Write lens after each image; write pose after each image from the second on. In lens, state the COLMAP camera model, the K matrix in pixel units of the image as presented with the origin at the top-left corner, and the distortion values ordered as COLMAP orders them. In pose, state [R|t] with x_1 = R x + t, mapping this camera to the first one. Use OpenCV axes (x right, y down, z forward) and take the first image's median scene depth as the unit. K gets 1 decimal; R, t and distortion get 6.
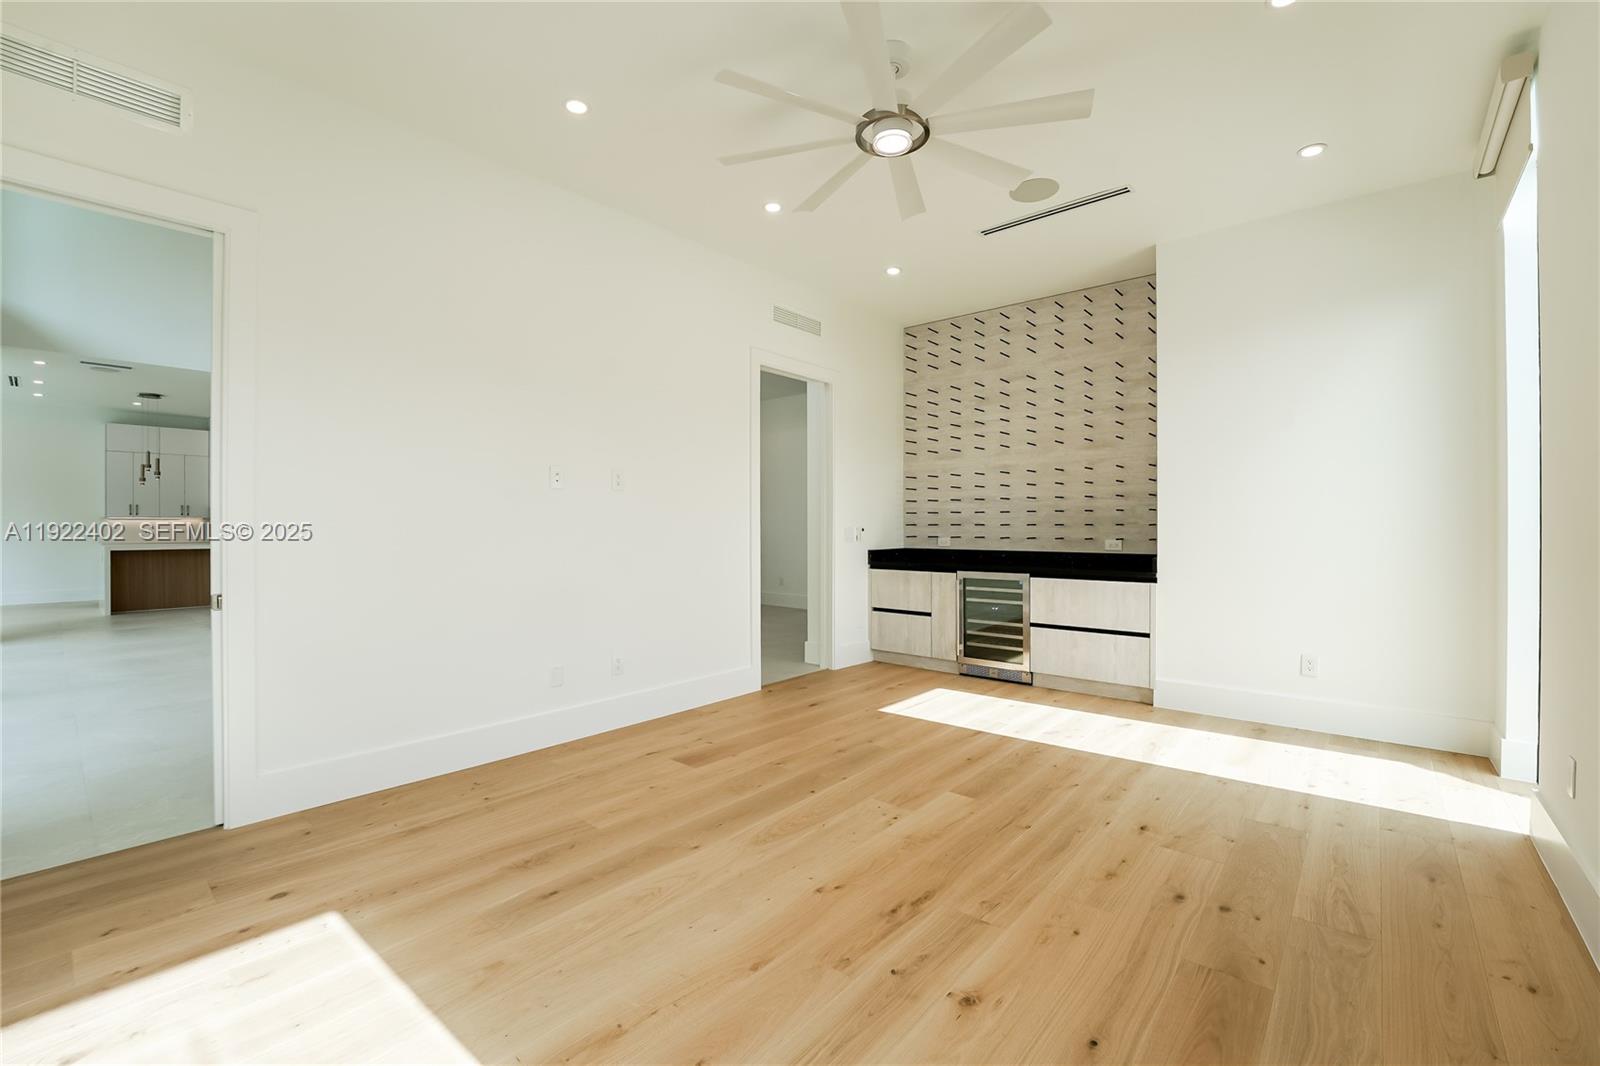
lens RADIAL K [[659.5, 0, 799.8], [0, 659.5, 529.7], [0, 0, 1]] dist [-0.022659, 0.000999]
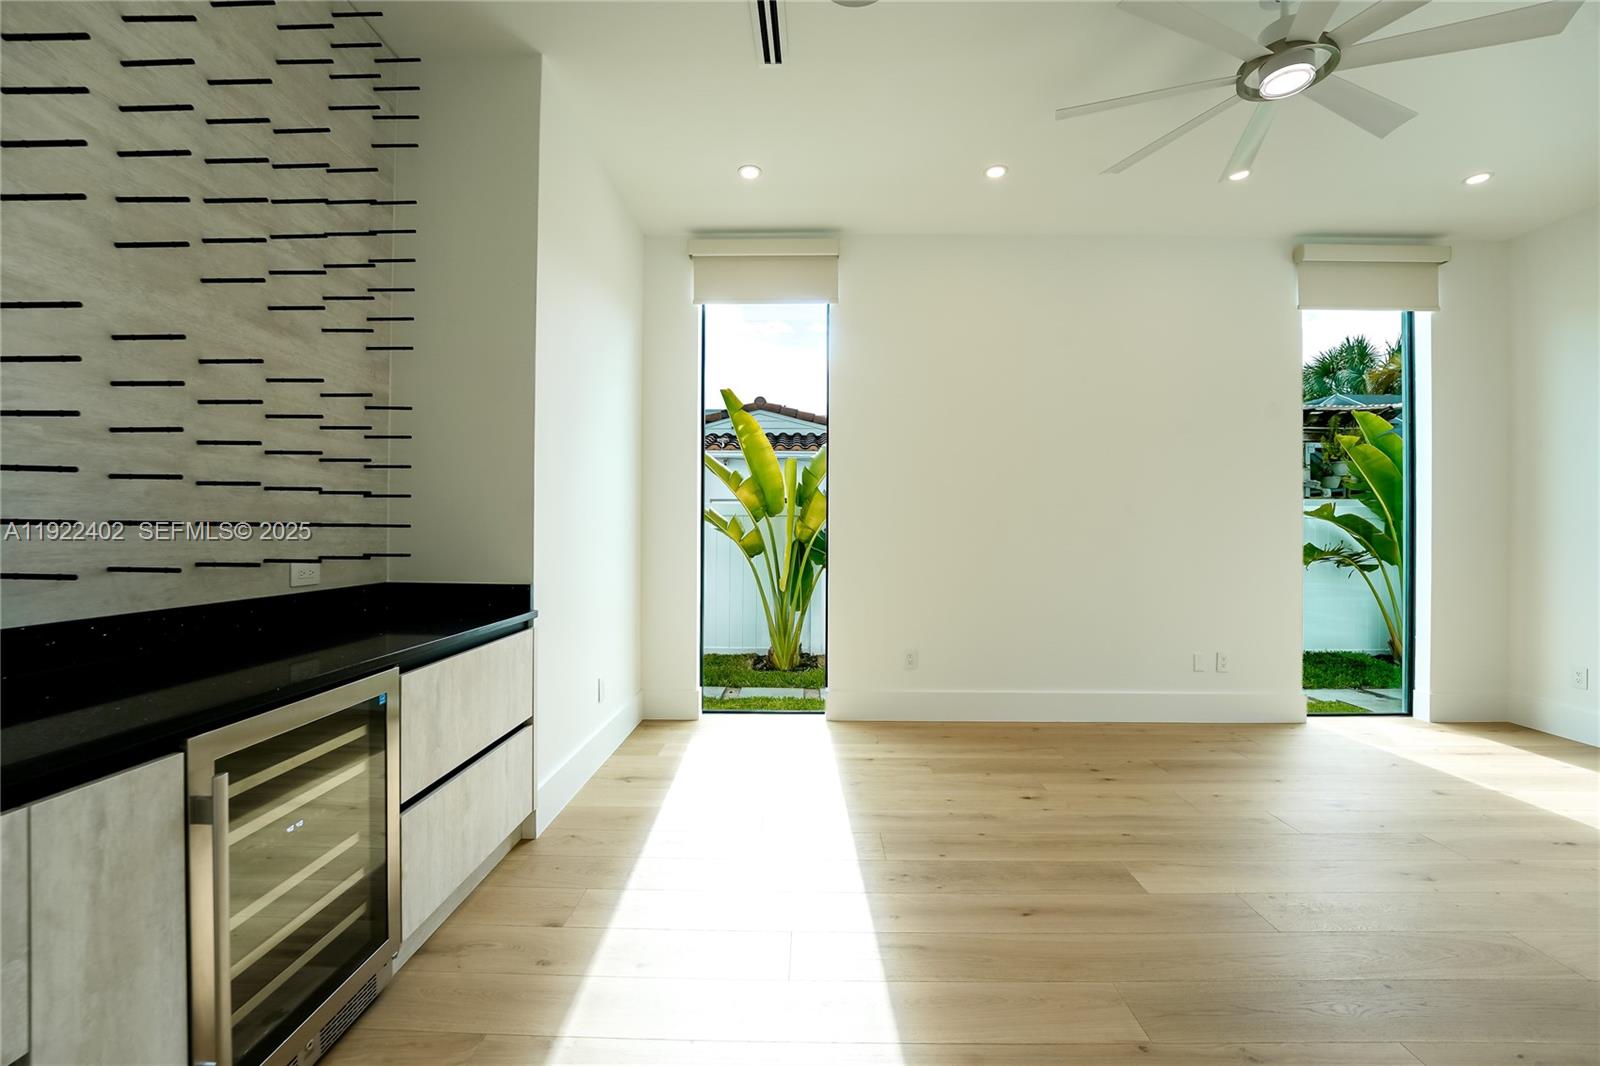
lens RADIAL K [[659.5, 0, 802.9], [0, 659.5, 527.4], [0, 0, 1]] dist [-0.022659, 0.000999]
pose [[-0.642955, 0.002238, 0.765901, -0.086260], [0.001368, 0.999997, -0.001773, -0.007282], [-0.765903, -0.000092, -0.642956, 1.898569]]
